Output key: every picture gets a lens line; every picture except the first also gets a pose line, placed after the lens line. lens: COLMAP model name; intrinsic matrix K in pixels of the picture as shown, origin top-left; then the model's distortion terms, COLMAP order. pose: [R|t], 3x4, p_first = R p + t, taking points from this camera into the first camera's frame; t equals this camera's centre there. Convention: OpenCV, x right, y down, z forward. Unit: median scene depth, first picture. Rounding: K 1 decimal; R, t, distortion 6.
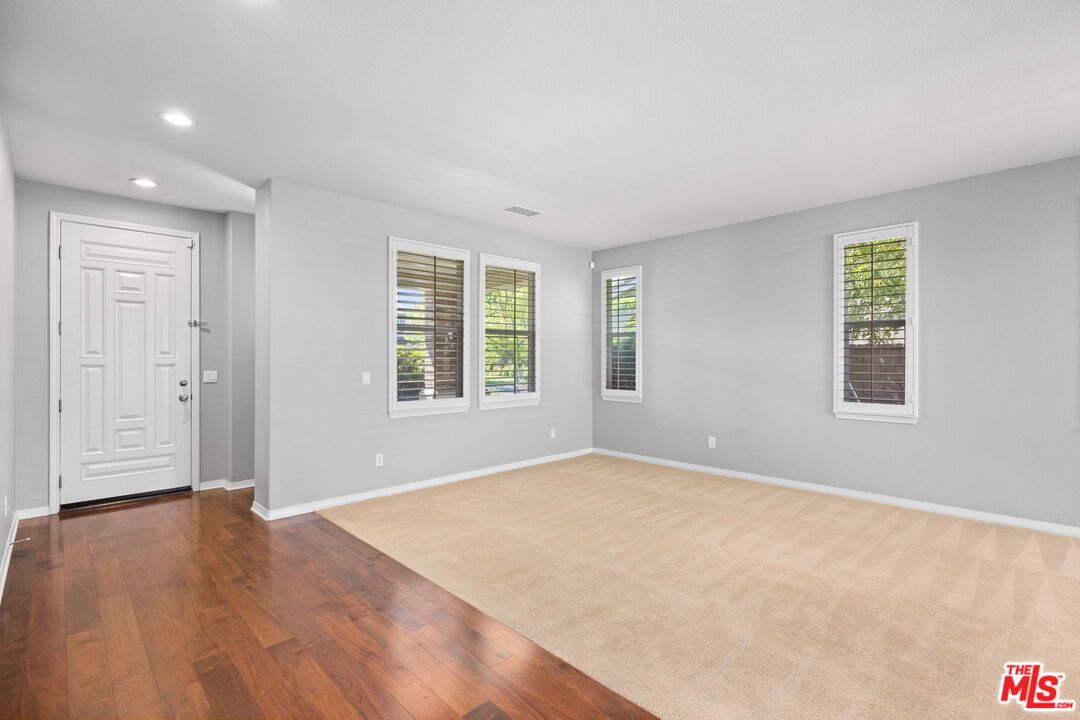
lens RADIAL K [[502.2, 0, 543.9], [0, 502.2, 356.6], [0, 0, 1]] dist [-0.000491, -0.000672]
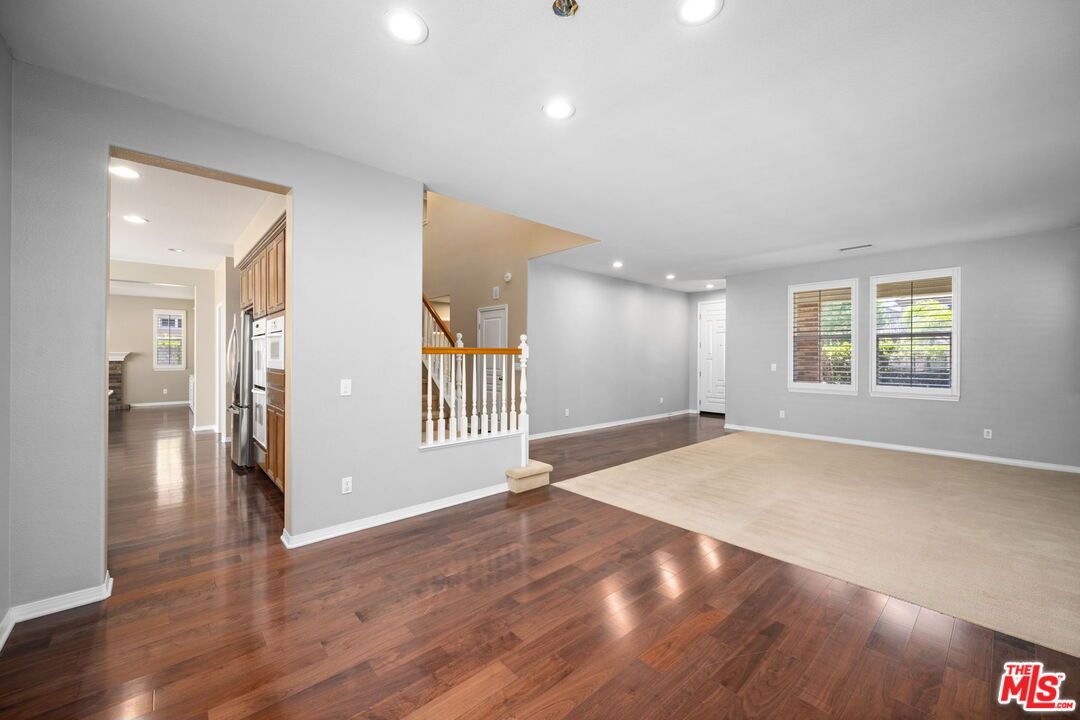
lens RADIAL K [[422.6, 0, 538.2], [0, 422.6, 358.9], [0, 0, 1]] dist [0.002143, -0.000259]
pose [[-0.044554, 0.003464, -0.999001, 1.181468], [0.000622, 0.999994, 0.003439, 0.006067], [0.999007, -0.000468, -0.044556, 0.208931]]
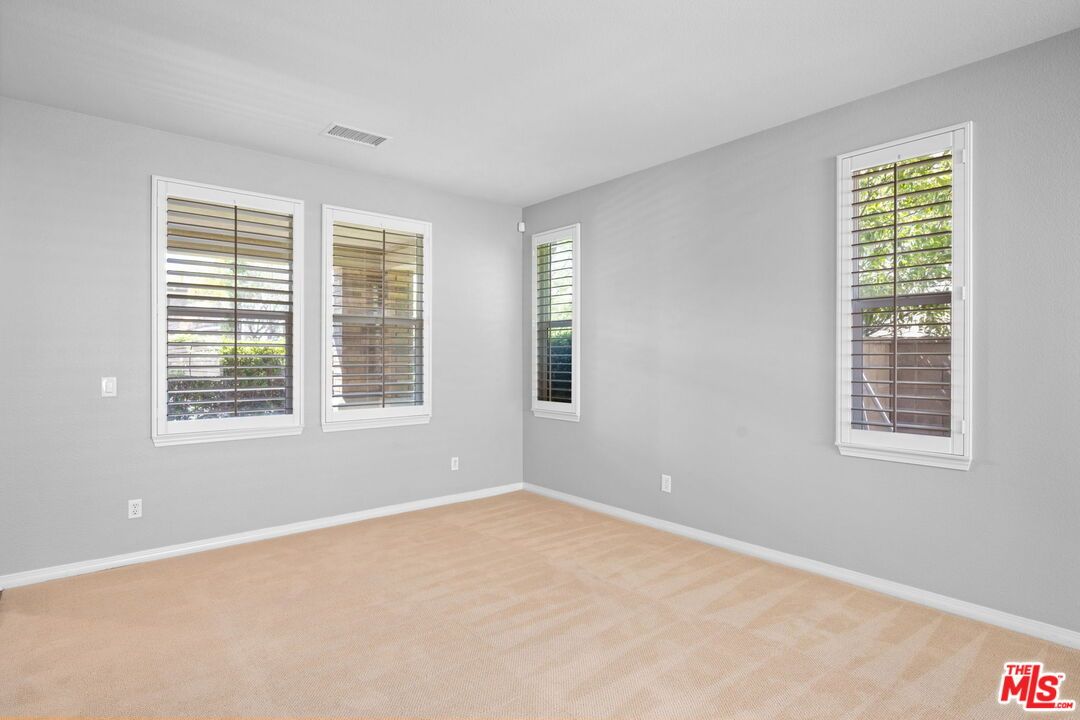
lens RADIAL K [[570.8, 0, 547.2], [0, 570.8, 356.6], [0, 0, 1]] dist [-0.000821, 0.000238]
pose [[0.997337, 0.000494, -0.072928, 0.274820], [-0.000359, 0.999998, 0.001865, 0.001243], [0.072929, -0.001834, 0.997335, 0.277738]]
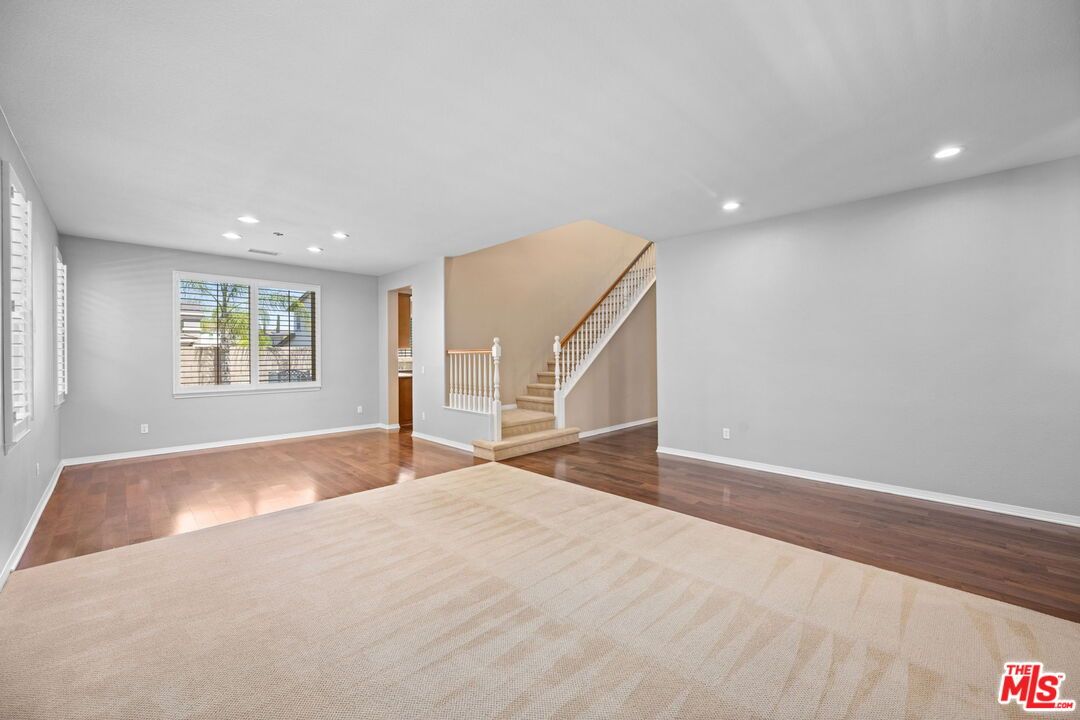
lens RADIAL K [[422.6, 0, 545.4], [0, 422.6, 356.5], [0, 0, 1]] dist [0.002143, -0.000259]
pose [[-0.999839, 0.001734, -0.017864, 0.165714], [0.001737, 0.999998, -0.000169, 0.008083], [0.017863, -0.000200, -0.999840, 1.281392]]
